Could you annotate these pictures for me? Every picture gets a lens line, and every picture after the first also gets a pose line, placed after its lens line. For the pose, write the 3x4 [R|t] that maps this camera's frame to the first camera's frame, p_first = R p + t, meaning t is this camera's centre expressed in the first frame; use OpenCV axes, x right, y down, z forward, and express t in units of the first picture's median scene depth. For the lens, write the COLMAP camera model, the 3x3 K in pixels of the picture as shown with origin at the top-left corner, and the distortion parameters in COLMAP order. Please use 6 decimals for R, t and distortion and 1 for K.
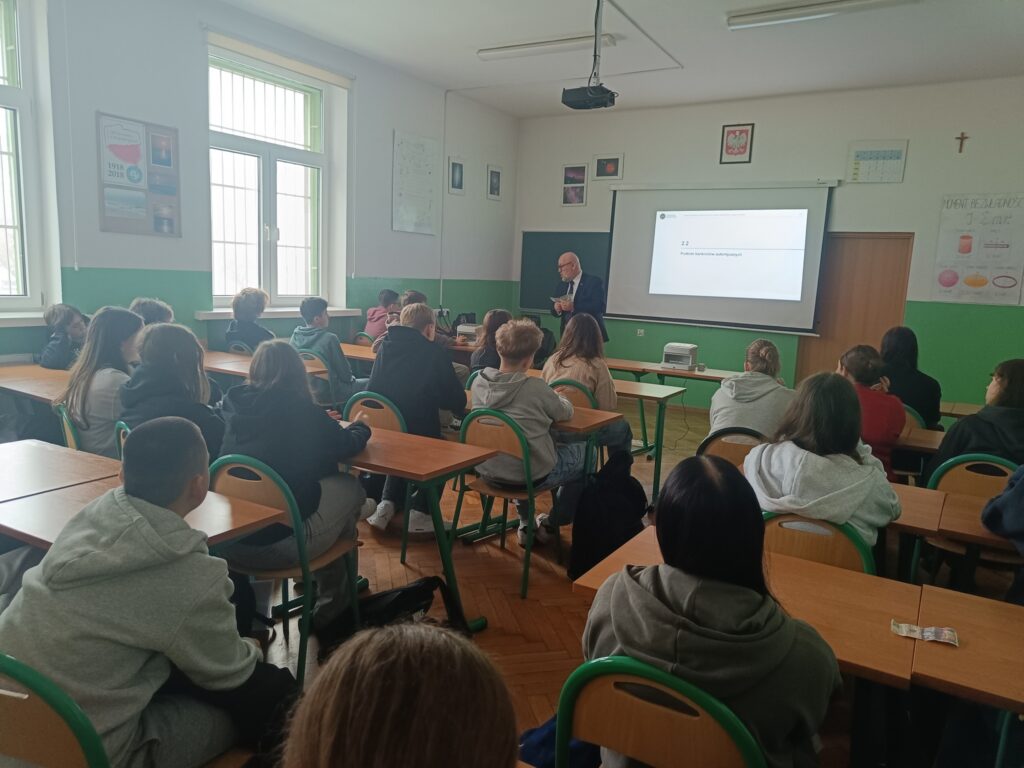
lens RADIAL K [[715.6, 0, 512.0], [0, 715.6, 384.0], [0, 0, 1]] dist [-0.007921, 0.003936]
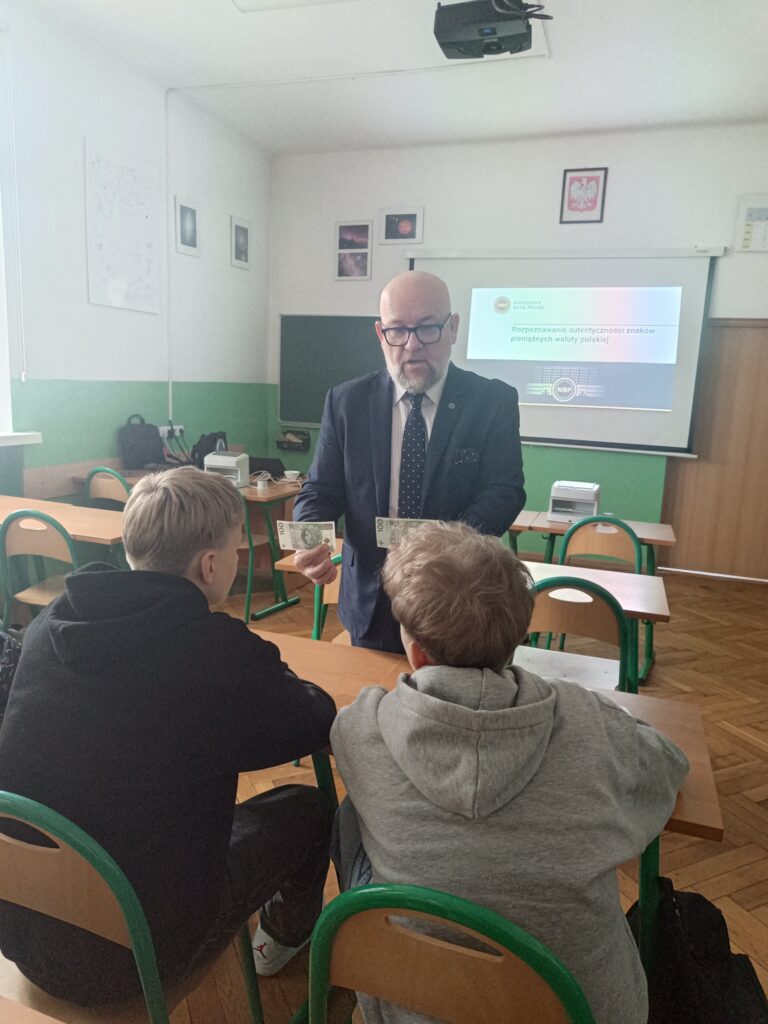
lens RADIAL K [[715.6, 0, 384.0], [0, 715.6, 512.0], [0, 0, 1]] dist [-0.007921, 0.003936]
pose [[0.975819, -0.040379, 0.214818, -0.055413], [0.032530, 0.998672, 0.039954, -0.047620], [-0.216146, -0.032000, 0.975837, 0.316455]]
